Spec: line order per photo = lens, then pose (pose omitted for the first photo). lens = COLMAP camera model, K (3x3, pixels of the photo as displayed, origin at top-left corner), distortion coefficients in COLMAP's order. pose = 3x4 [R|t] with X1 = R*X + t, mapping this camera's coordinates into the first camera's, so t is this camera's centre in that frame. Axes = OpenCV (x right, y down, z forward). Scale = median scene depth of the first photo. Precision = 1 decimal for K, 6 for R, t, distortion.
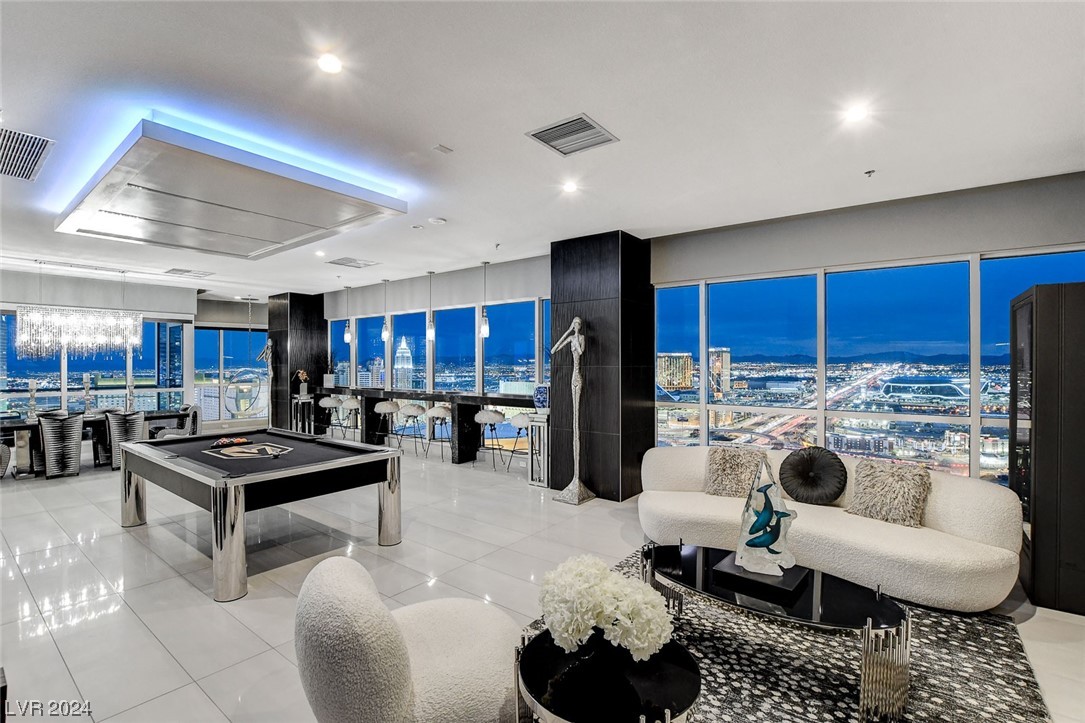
lens RADIAL K [[495.6, 0, 542.5], [0, 495.6, 361.5], [0, 0, 1]] dist [-0.028846, 0.007952]
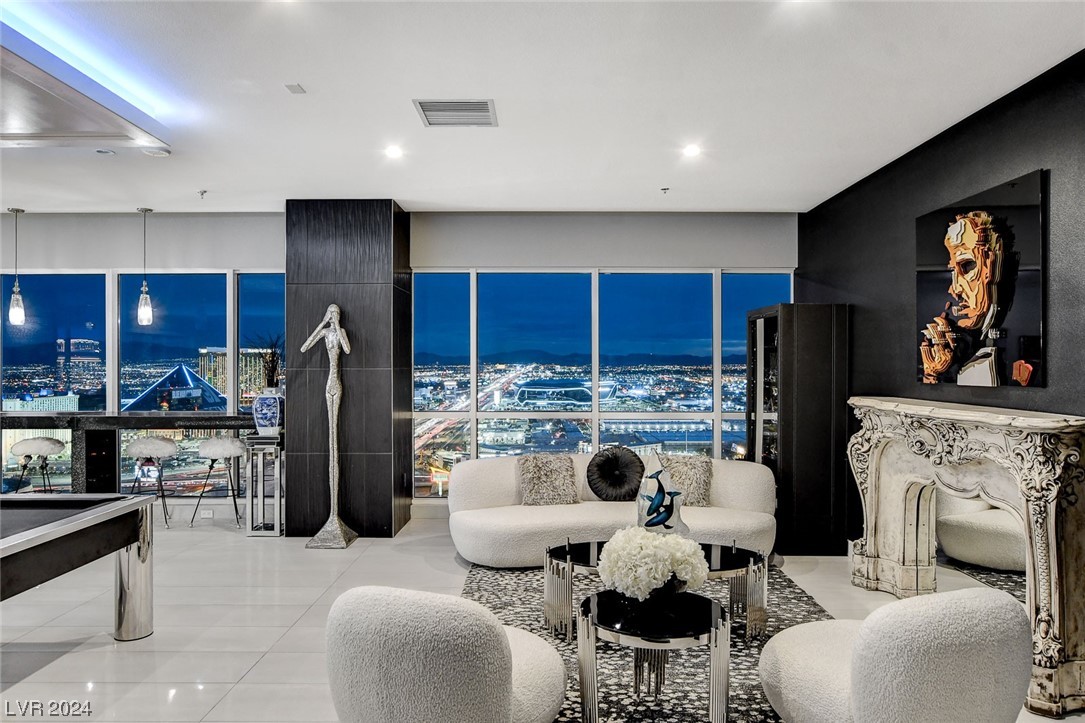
lens RADIAL K [[717.9, 0, 542.5], [0, 717.9, 361.5], [0, 0, 1]] dist [-0.006911, -0.001148]
pose [[0.806642, 0.000933, 0.591040, -0.363704], [-0.000434, 0.999999, -0.000987, 0.000271], [-0.591040, 0.000540, 0.806642, -0.087471]]
